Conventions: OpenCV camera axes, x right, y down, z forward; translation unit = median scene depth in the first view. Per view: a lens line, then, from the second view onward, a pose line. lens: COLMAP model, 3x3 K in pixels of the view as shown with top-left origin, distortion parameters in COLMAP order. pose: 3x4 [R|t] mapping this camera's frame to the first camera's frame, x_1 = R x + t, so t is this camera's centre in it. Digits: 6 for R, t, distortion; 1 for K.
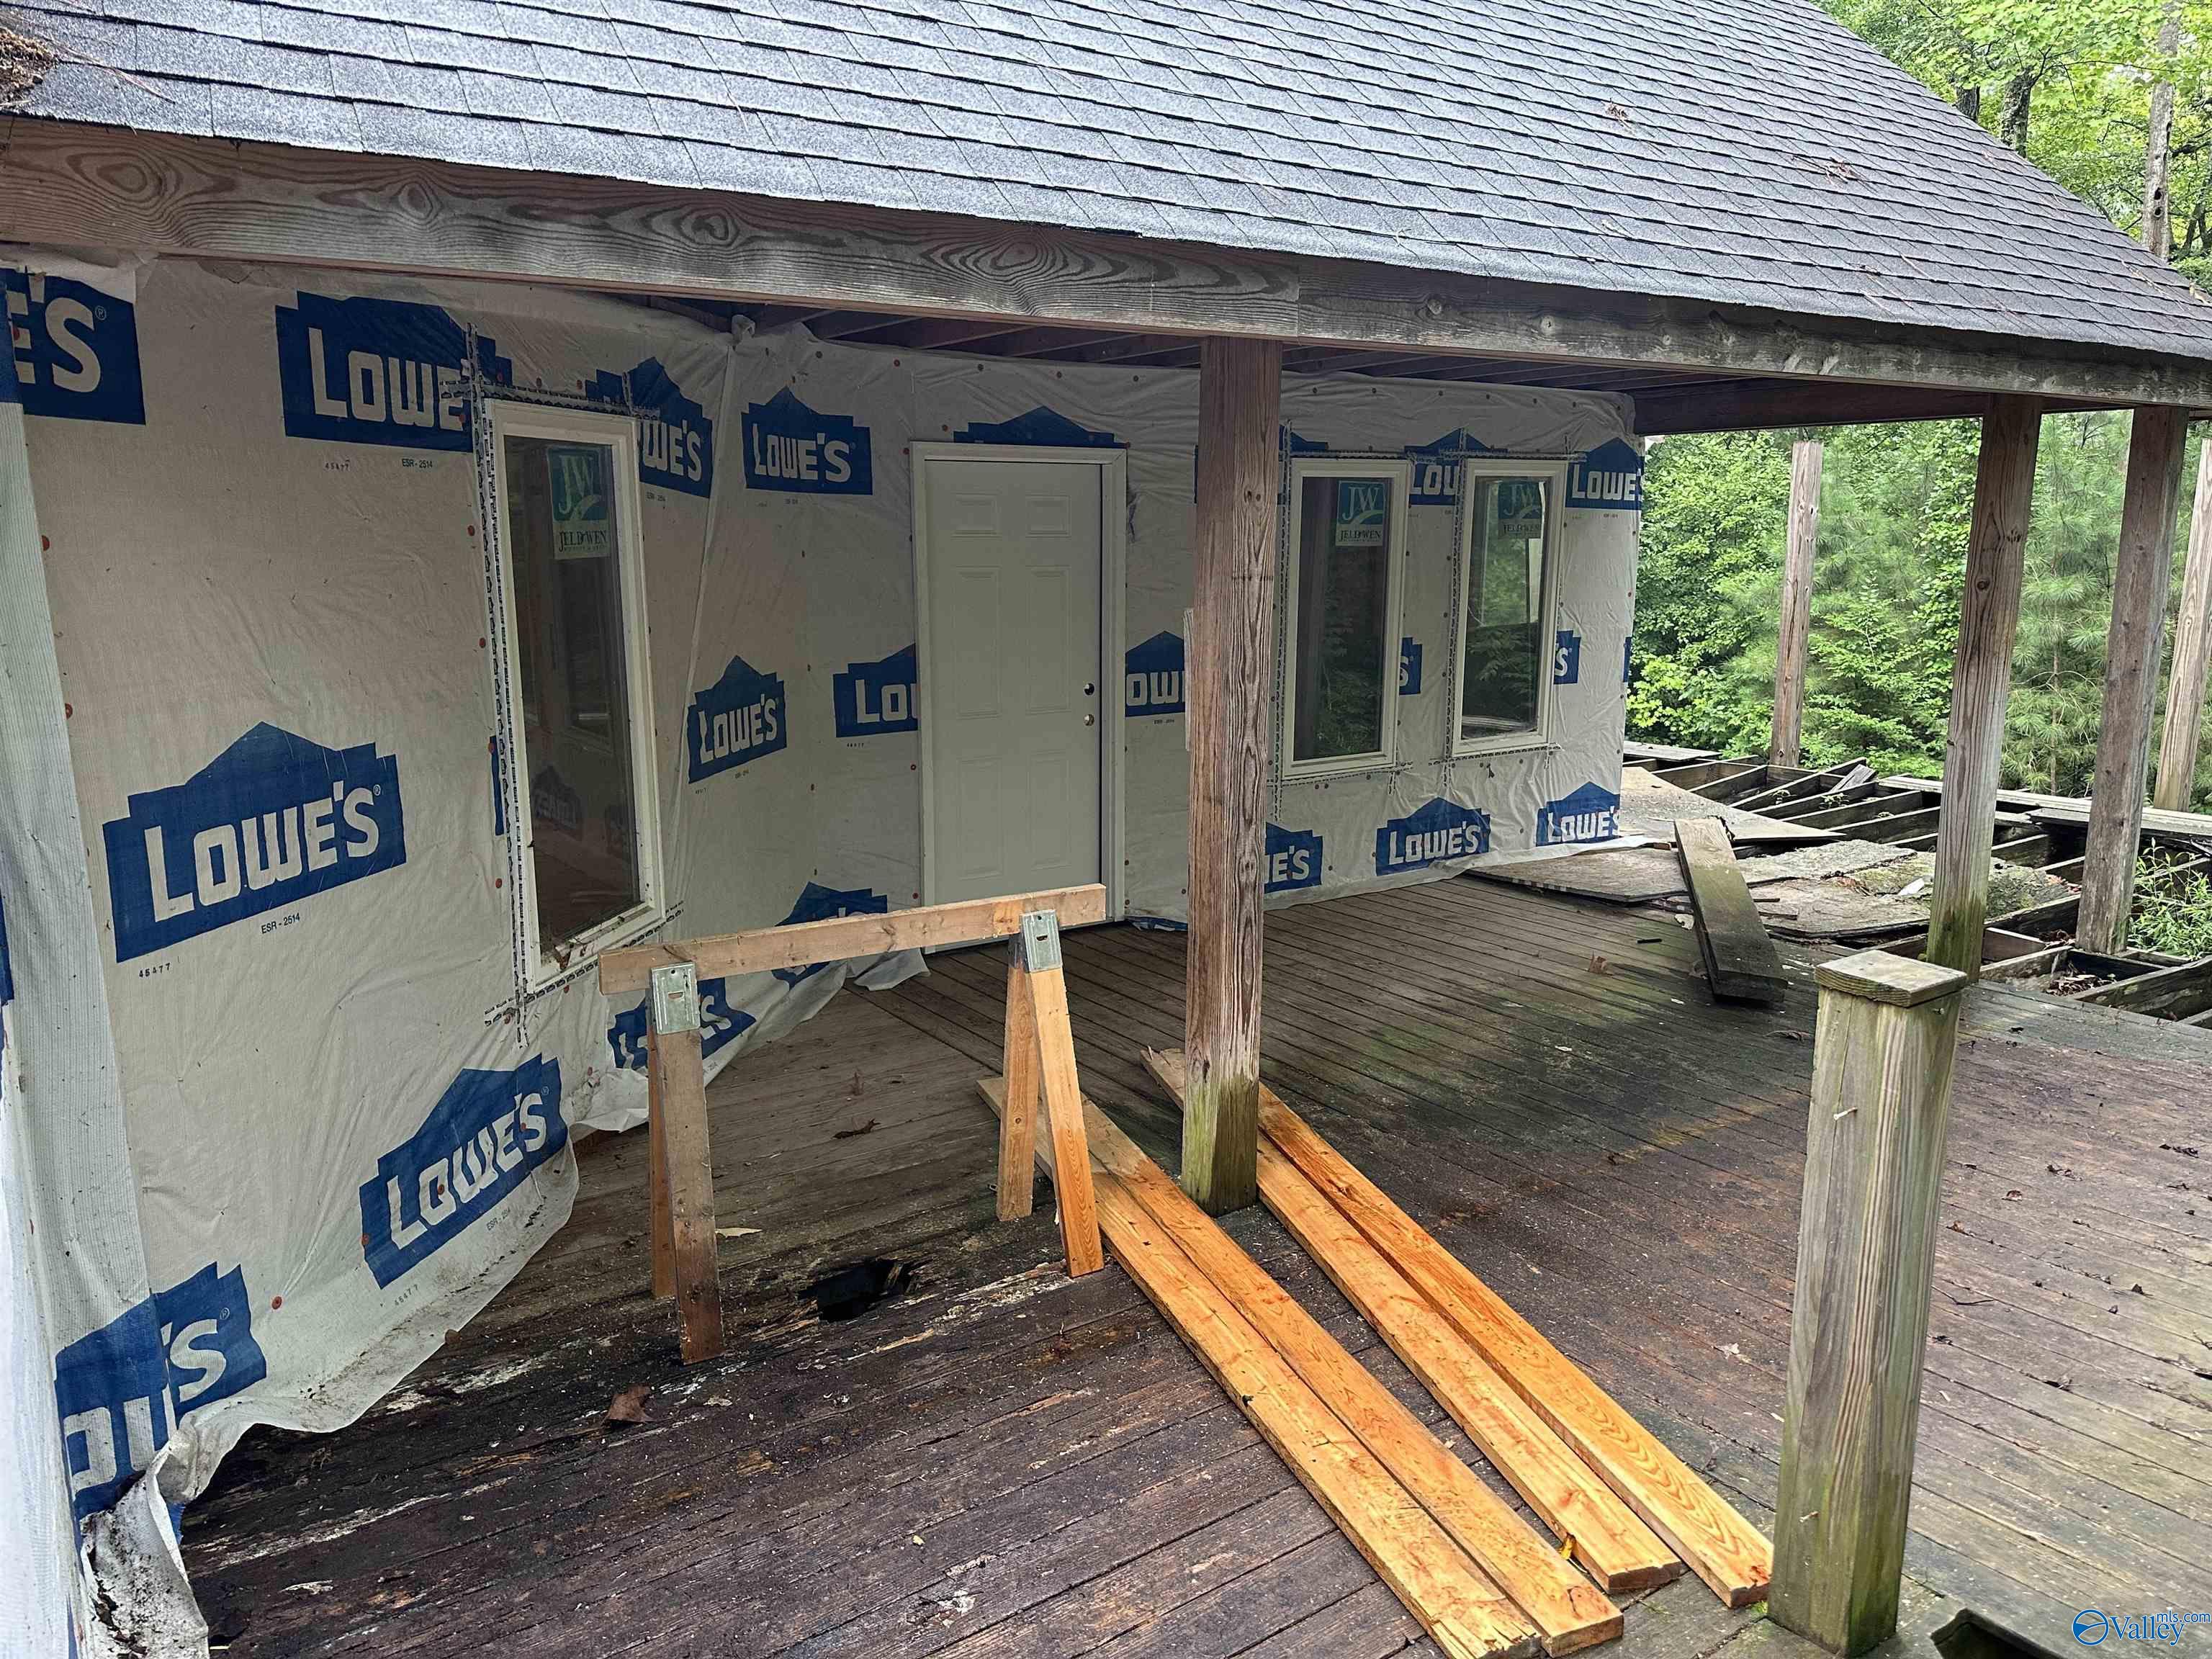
lens RADIAL K [[1538.7, 0, 1101.6], [0, 1538.7, 828.7], [0, 0, 1]] dist [0.059785, -0.079324]
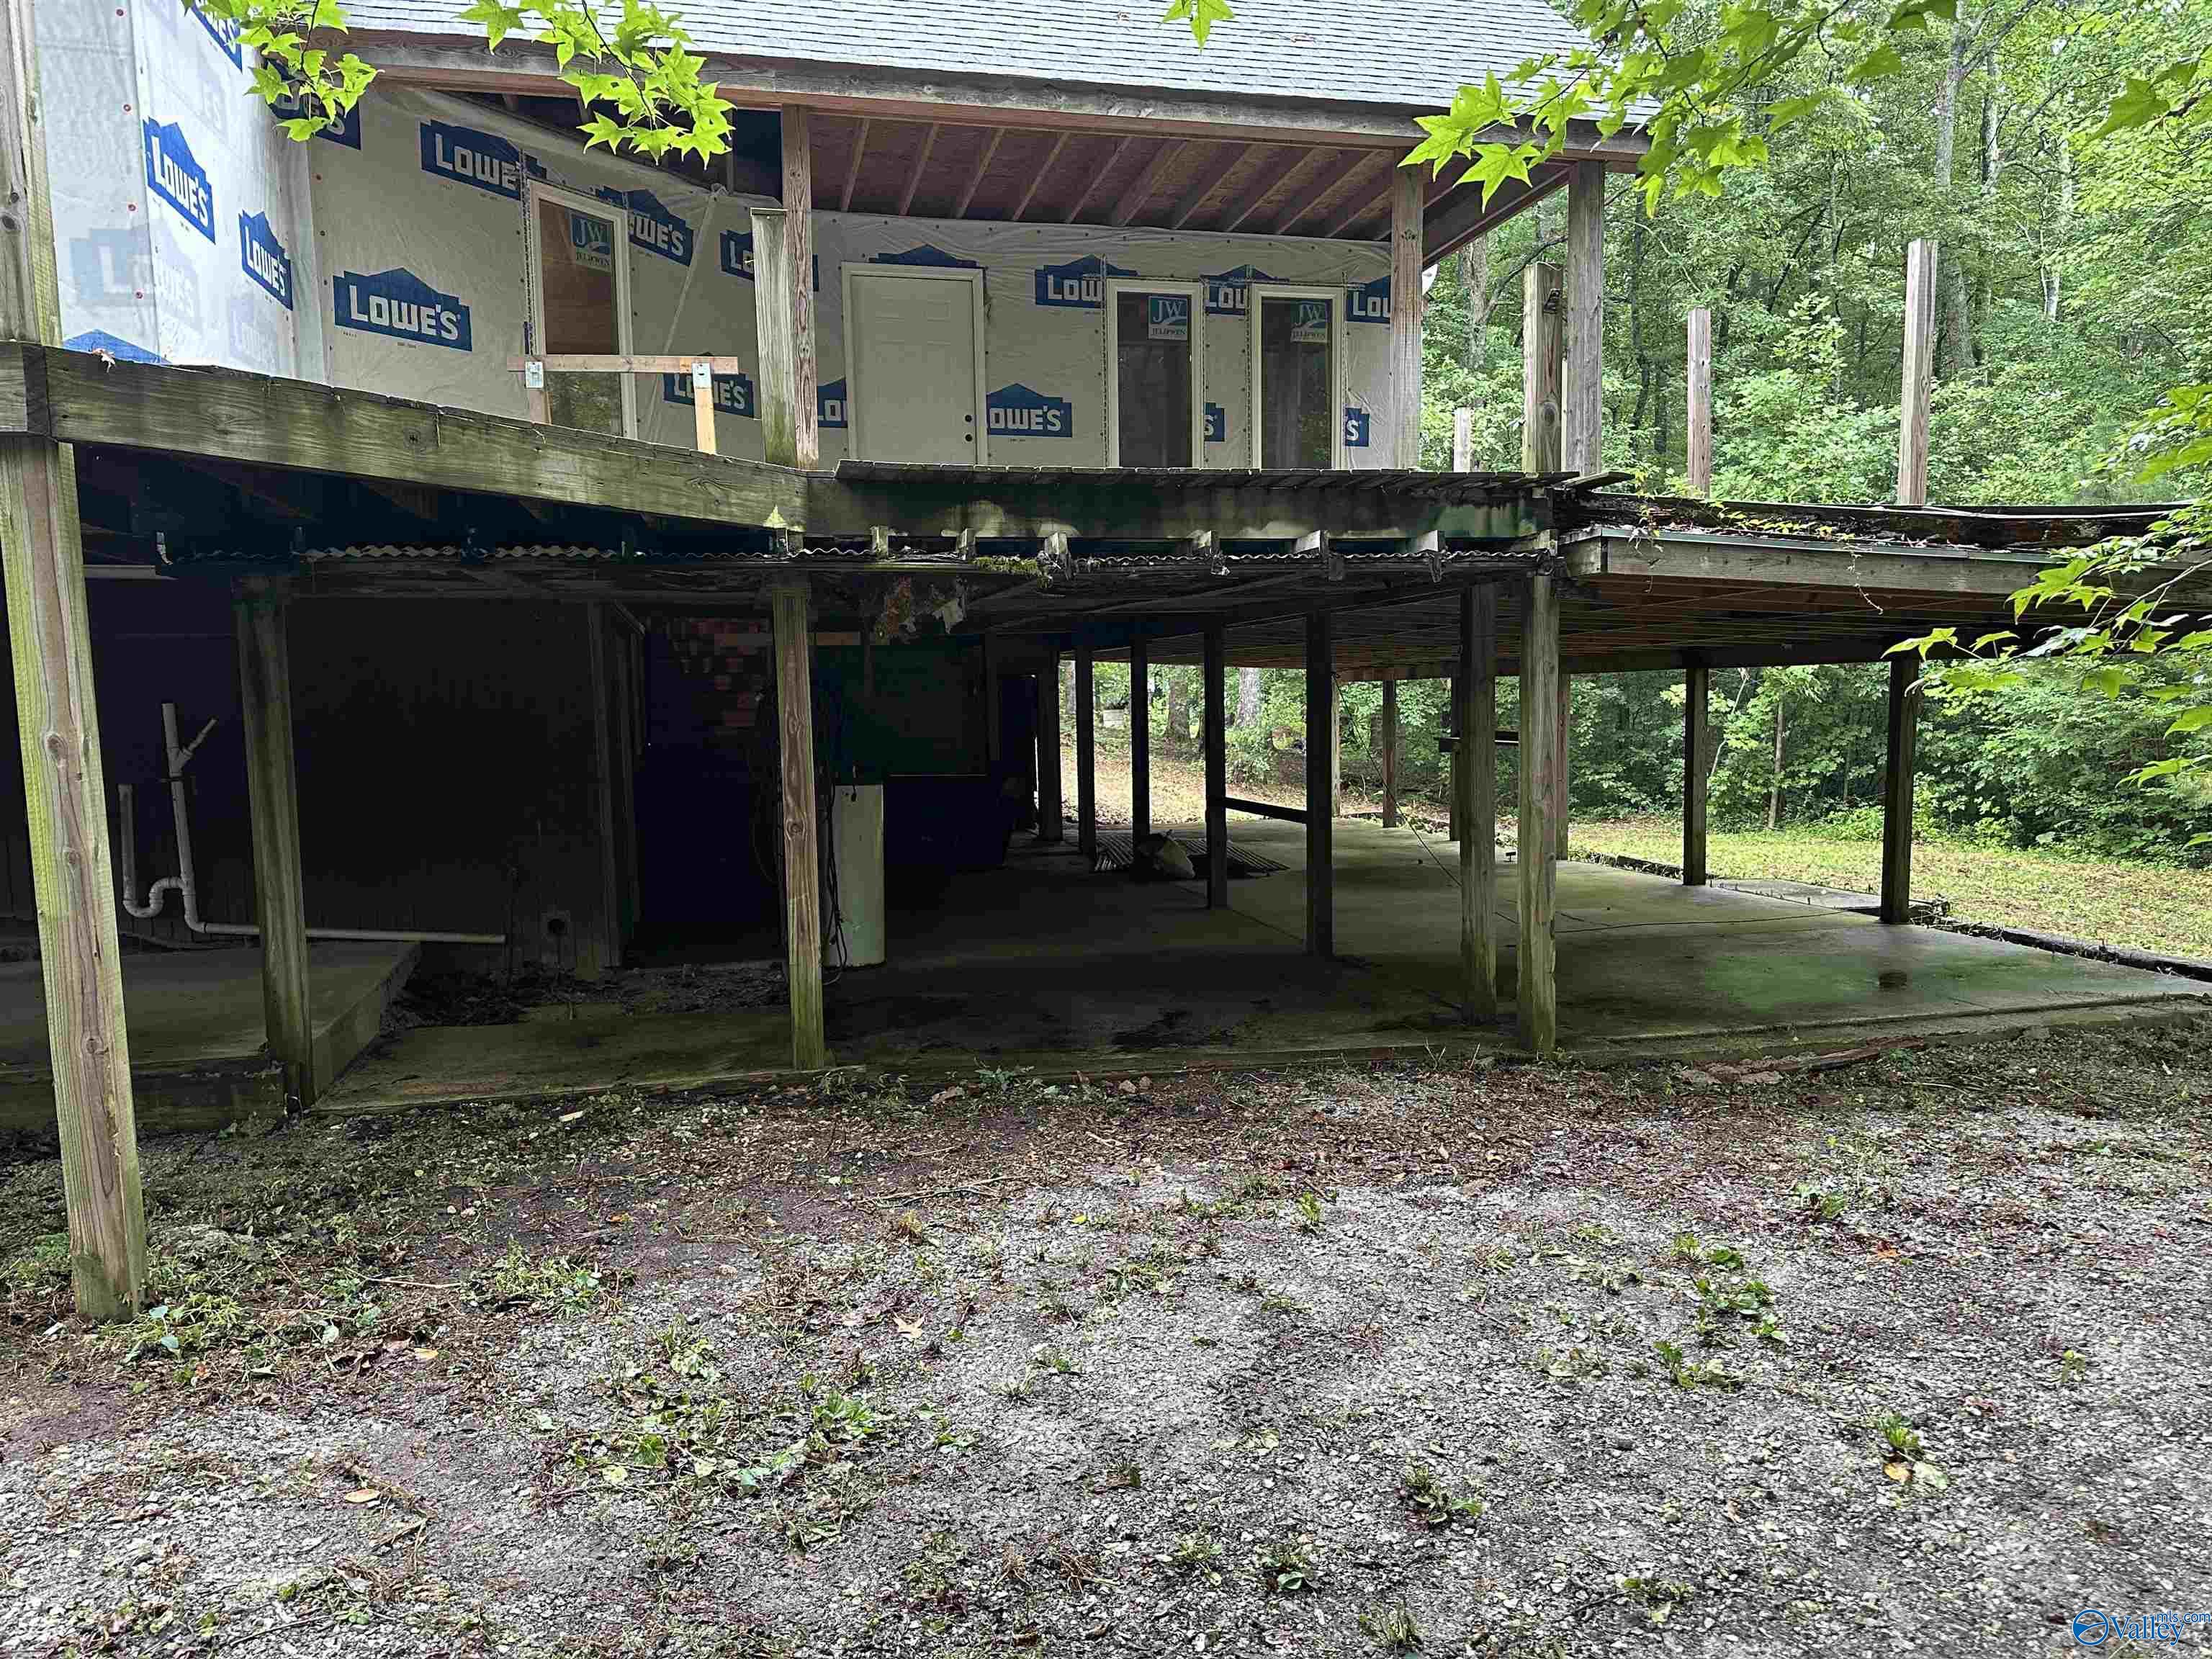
lens RADIAL K [[1538.7, 0, 1108.4], [0, 1538.7, 834.3], [0, 0, 1]] dist [0.059785, -0.079324]
pose [[0.947238, 0.024893, -0.319564, 0.671438], [-0.049866, 0.996285, -0.070204, 0.460689], [0.316629, 0.082436, 0.944961, -0.486758]]
